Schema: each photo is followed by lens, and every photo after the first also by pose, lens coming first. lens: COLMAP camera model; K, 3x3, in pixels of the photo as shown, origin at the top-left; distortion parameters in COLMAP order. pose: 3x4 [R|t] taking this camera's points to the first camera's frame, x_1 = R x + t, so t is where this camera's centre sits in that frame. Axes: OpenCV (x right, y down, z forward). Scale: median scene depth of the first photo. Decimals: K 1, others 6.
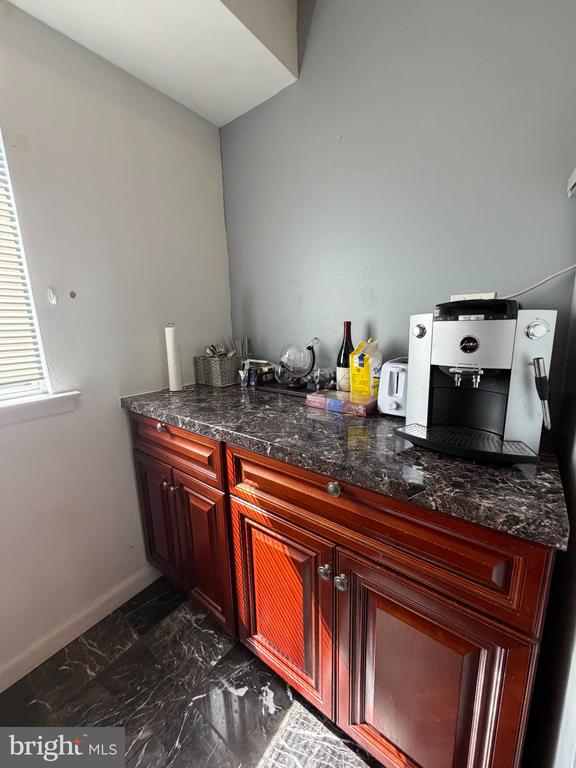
lens RADIAL K [[305.9, 0, 288.6], [0, 305.9, 382.5], [0, 0, 1]] dist [-0.001797, -0.000083]
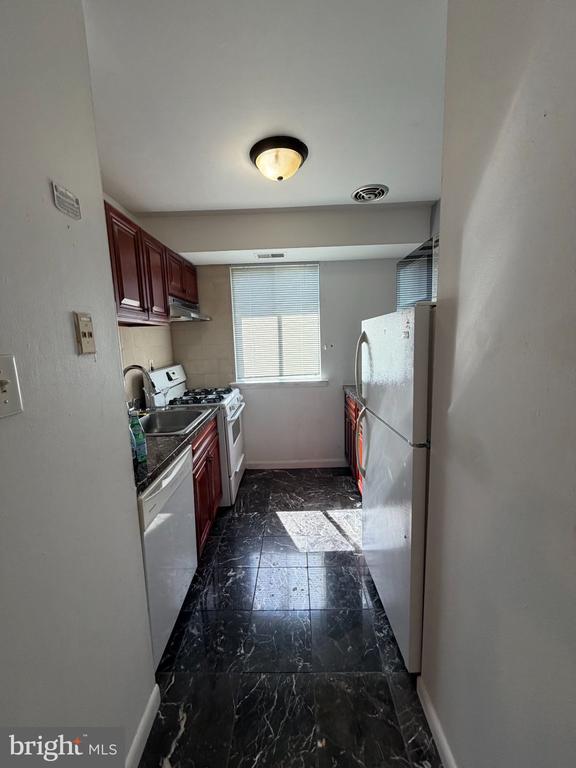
lens RADIAL K [[305.9, 0, 289.4], [0, 305.9, 382.0], [0, 0, 1]] dist [-0.001797, -0.000083]
pose [[0.612195, 0.125985, -0.780606, 1.345663], [-0.143930, 0.988487, 0.046659, -0.030738], [0.777497, 0.083788, 0.623280, -1.076266]]
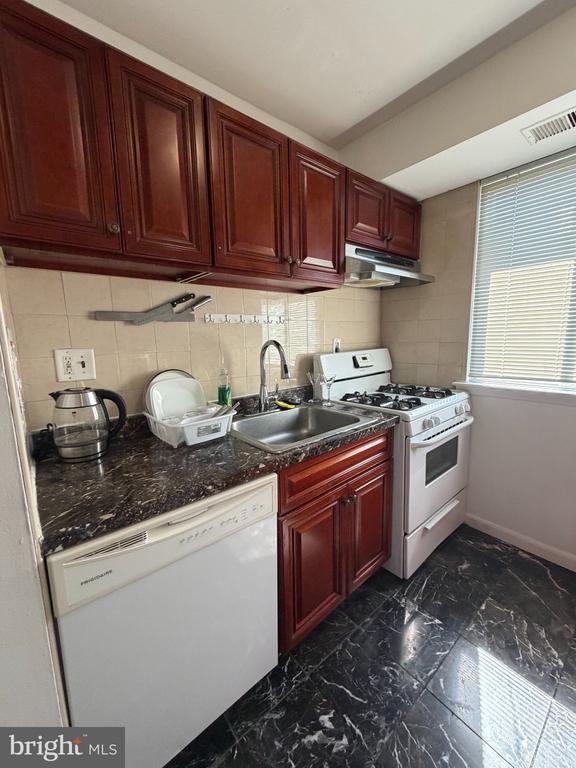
lens RADIAL K [[305.9, 0, 286.5], [0, 305.9, 381.8], [0, 0, 1]] dist [-0.001797, -0.000083]
pose [[-0.219194, 0.187084, -0.957577, 0.687261], [-0.158588, 0.961561, 0.224164, -0.051654], [0.962706, 0.200996, -0.181099, -0.335611]]
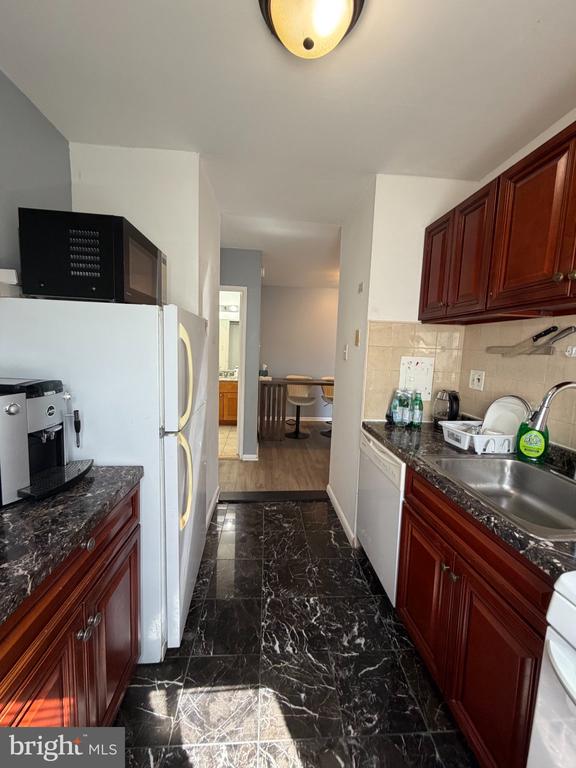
lens RADIAL K [[305.9, 0, 287.8], [0, 305.9, 380.3], [0, 0, 1]] dist [-0.001797, -0.000083]
pose [[-0.674558, -0.066545, 0.735216, -0.724235], [0.132705, 0.968774, 0.209441, -0.250536], [-0.726196, 0.238847, -0.644664, 0.626399]]
